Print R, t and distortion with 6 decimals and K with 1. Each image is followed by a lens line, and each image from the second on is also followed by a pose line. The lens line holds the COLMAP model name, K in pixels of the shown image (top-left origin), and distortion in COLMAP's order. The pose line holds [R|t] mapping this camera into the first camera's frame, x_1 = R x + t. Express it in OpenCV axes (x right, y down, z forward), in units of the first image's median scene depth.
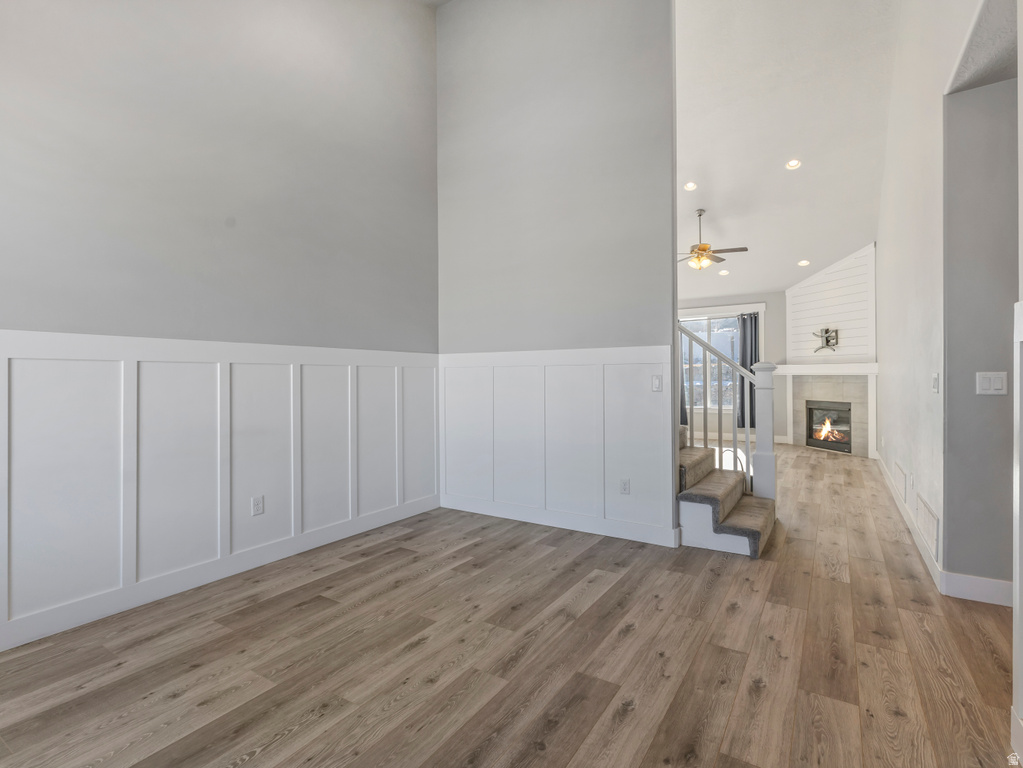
lens RADIAL K [[505.4, 0, 512.4], [0, 505.4, 378.2], [0, 0, 1]] dist [-0.019678, 0.005043]
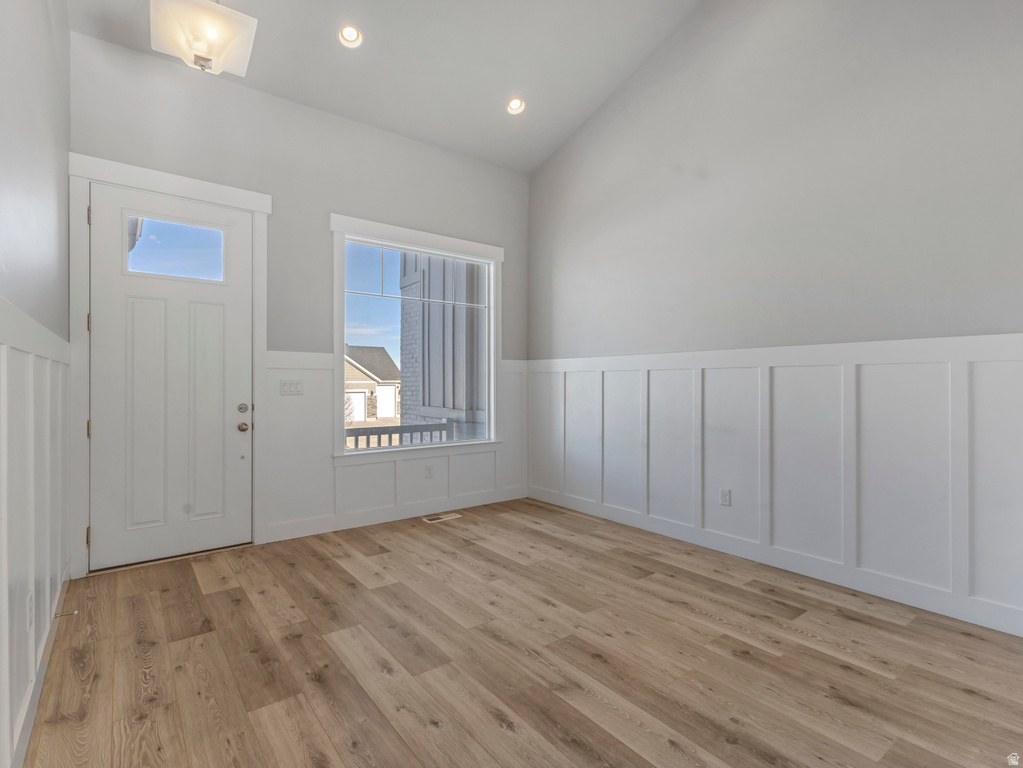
lens RADIAL K [[505.4, 0, 512.1], [0, 505.4, 381.9], [0, 0, 1]] dist [-0.019678, 0.005043]
pose [[-0.337024, 0.009847, -0.941445, 0.843770], [-0.001988, 0.999936, 0.011170, -0.010520], [0.941494, 0.005636, -0.336982, 1.154035]]
